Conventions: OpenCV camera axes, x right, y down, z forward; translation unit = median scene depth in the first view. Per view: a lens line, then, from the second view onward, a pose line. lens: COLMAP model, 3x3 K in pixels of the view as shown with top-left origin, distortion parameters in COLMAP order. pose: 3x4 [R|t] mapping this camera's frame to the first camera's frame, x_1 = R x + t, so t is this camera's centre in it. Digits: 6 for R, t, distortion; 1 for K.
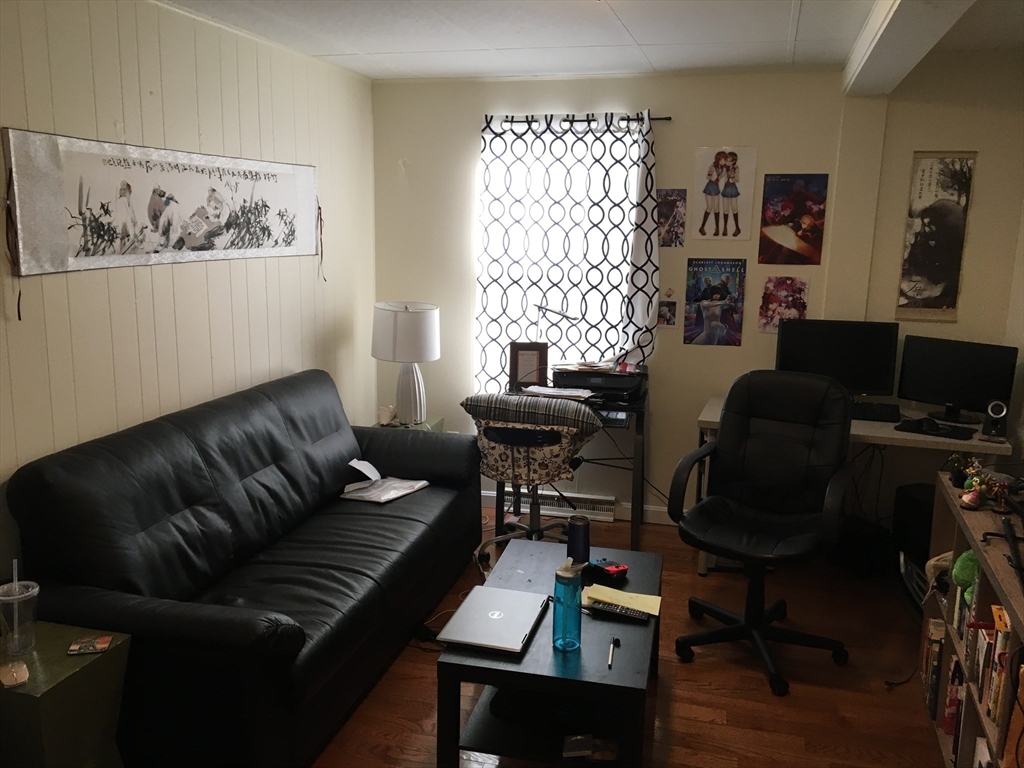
lens RADIAL K [[861.1, 0, 508.2], [0, 861.1, 382.3], [0, 0, 1]] dist [0.085496, -0.132303]
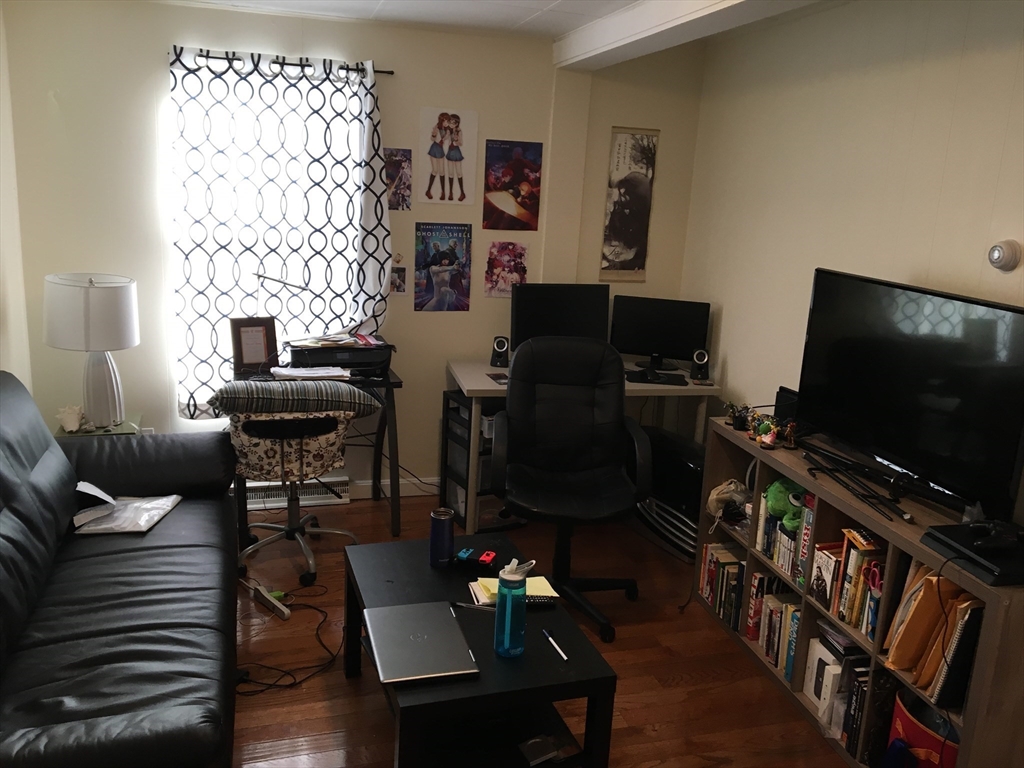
lens RADIAL K [[861.1, 0, 519.7], [0, 861.1, 383.4], [0, 0, 1]] dist [0.085496, -0.132303]
pose [[0.852820, -0.092280, 0.513986, -0.218754], [0.061804, 0.995181, 0.076125, -0.032399], [-0.518534, -0.033154, 0.854414, 0.114402]]
